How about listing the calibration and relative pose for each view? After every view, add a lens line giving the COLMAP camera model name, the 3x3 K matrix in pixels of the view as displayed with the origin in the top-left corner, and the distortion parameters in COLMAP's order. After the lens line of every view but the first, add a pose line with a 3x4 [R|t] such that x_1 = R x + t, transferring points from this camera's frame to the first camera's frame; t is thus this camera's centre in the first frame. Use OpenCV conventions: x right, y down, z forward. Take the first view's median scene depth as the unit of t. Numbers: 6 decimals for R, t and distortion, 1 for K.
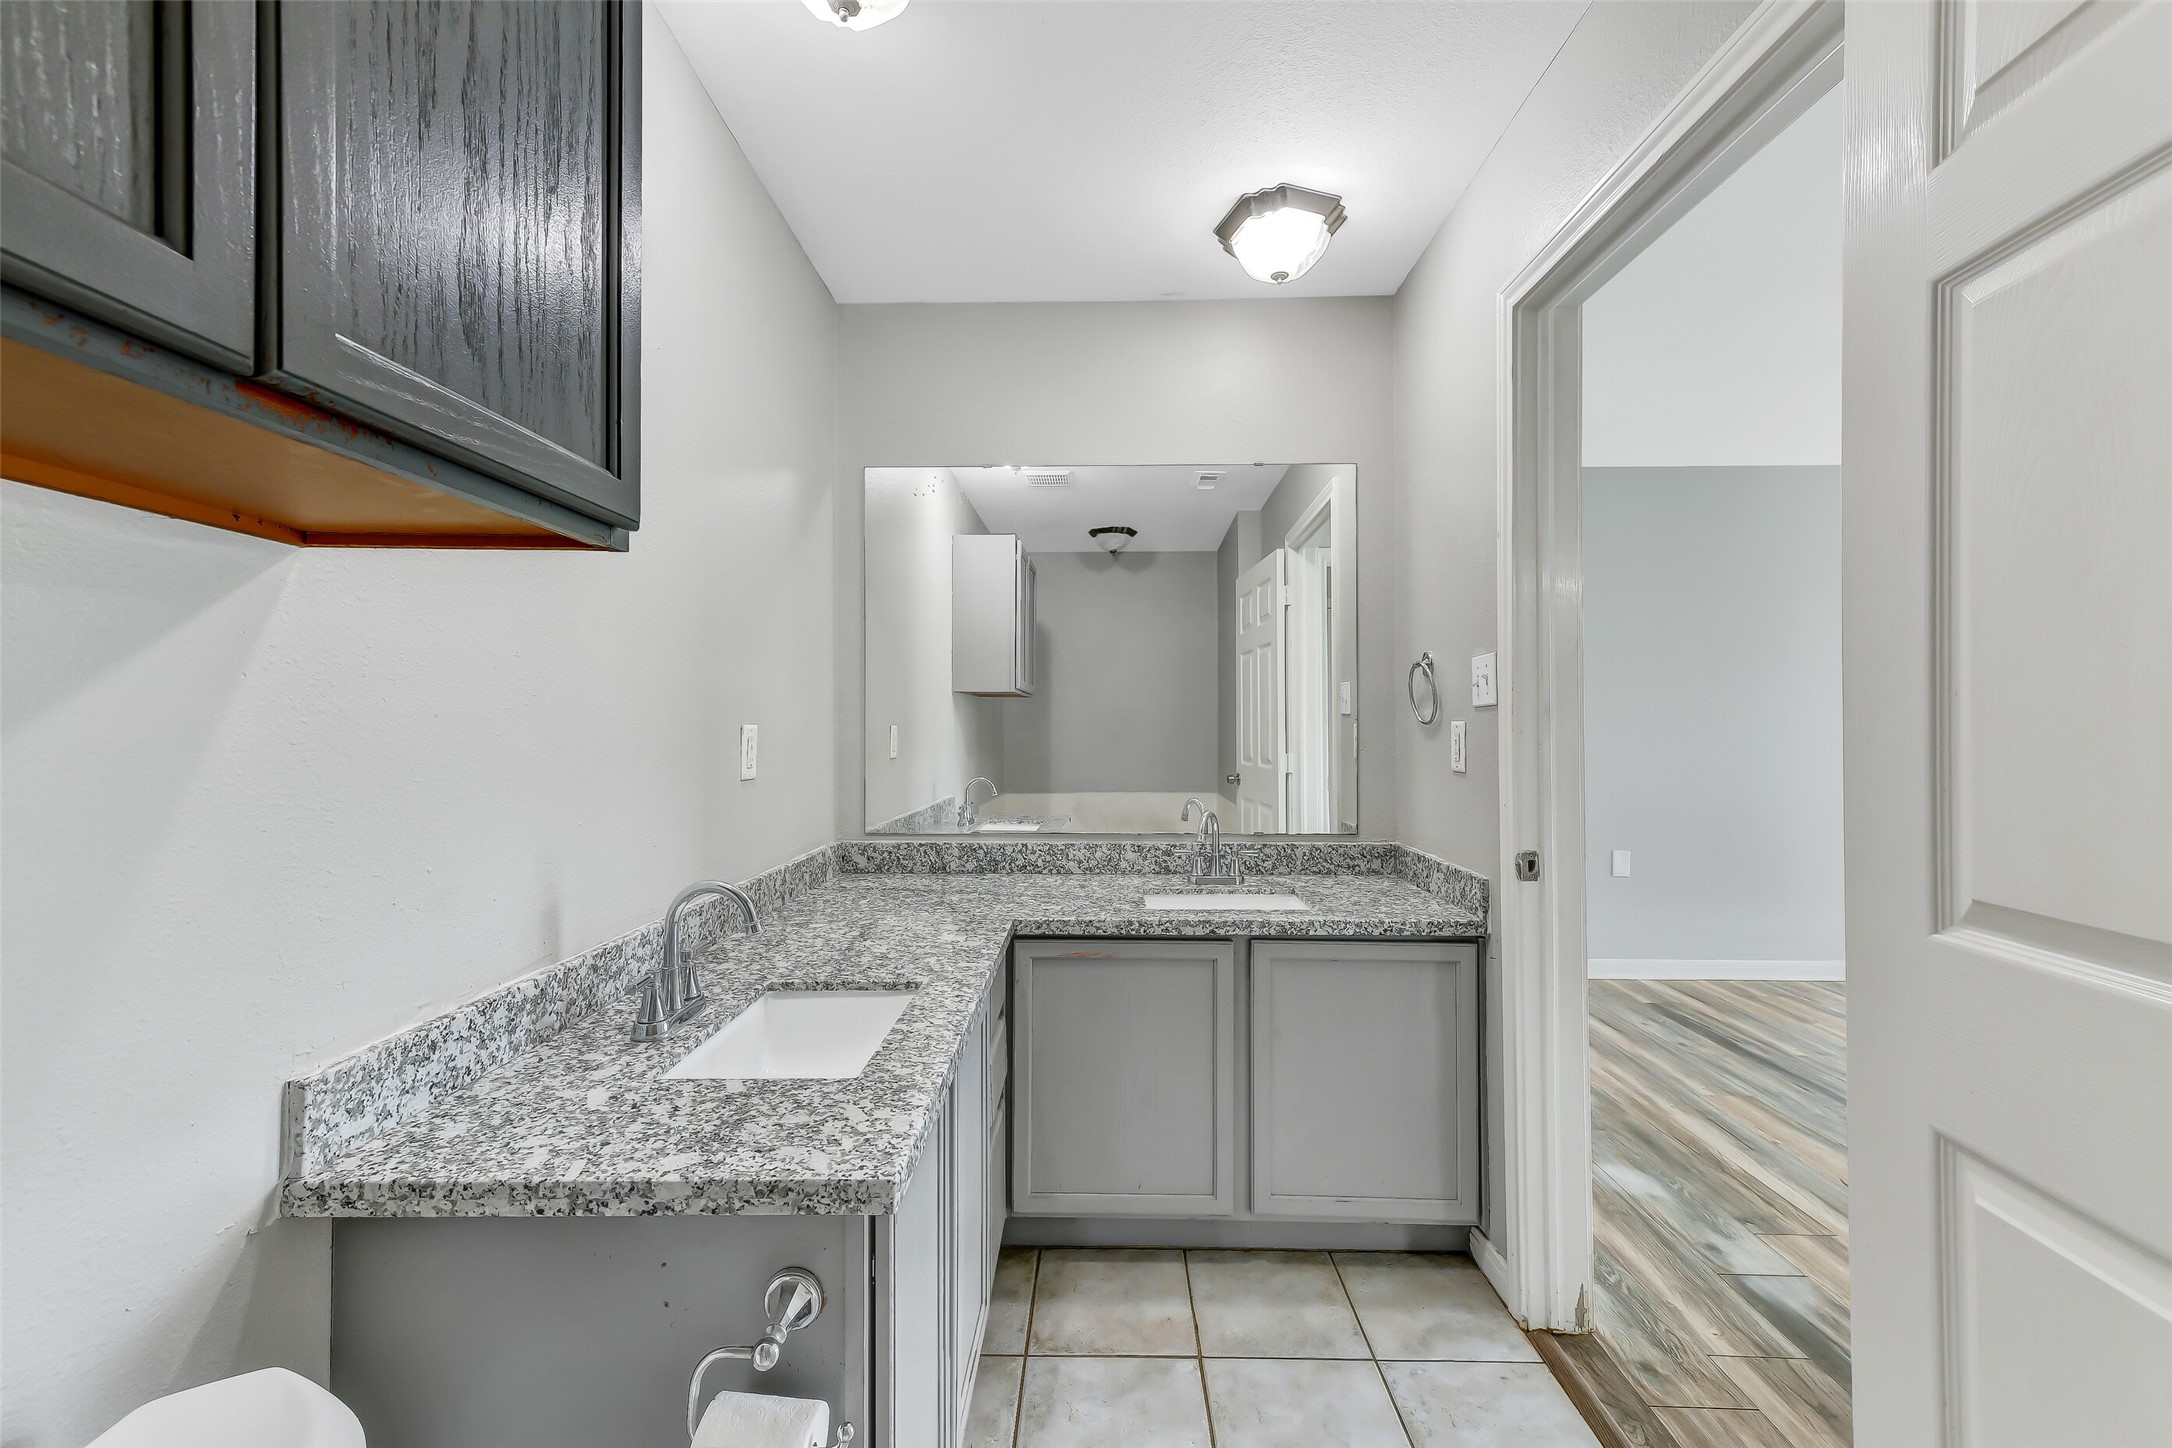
lens RADIAL K [[860.3, 0, 1076.3], [0, 860.3, 726.1], [0, 0, 1]] dist [0.011616, 0.000558]
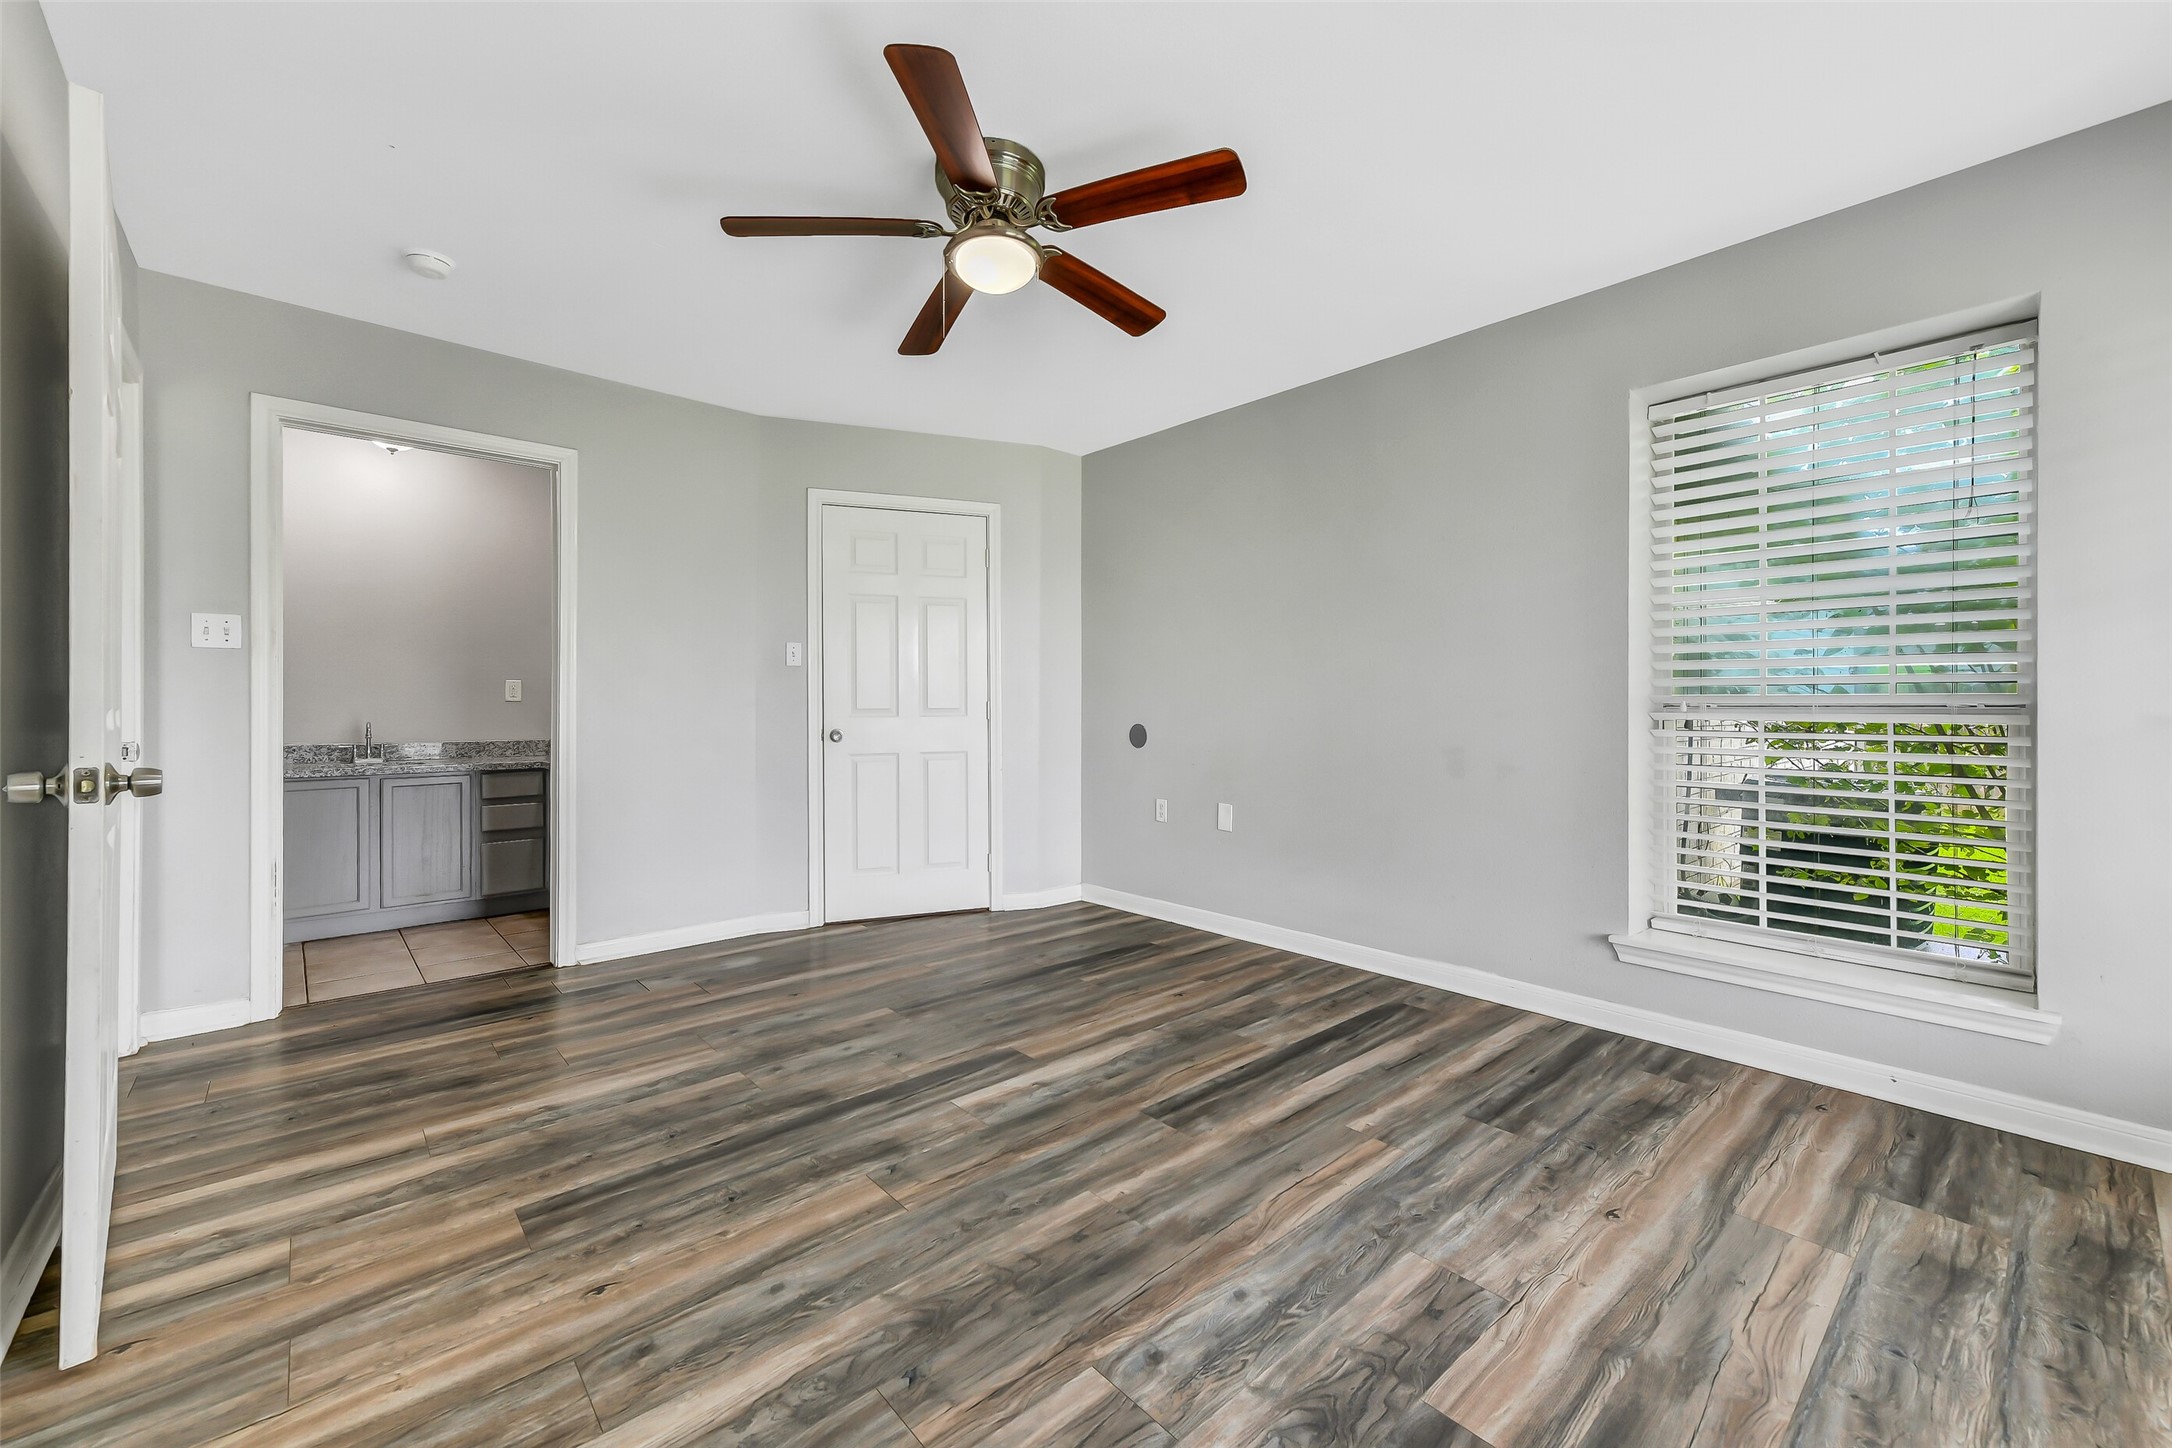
lens RADIAL K [[860.3, 0, 1070.3], [0, 860.3, 710.2], [0, 0, 1]] dist [0.011616, 0.000558]
pose [[0.676298, 0.007258, -0.736592, 3.795498], [-0.001295, 0.999962, 0.008664, 0.087962], [0.736627, -0.004906, 0.676282, 0.665248]]
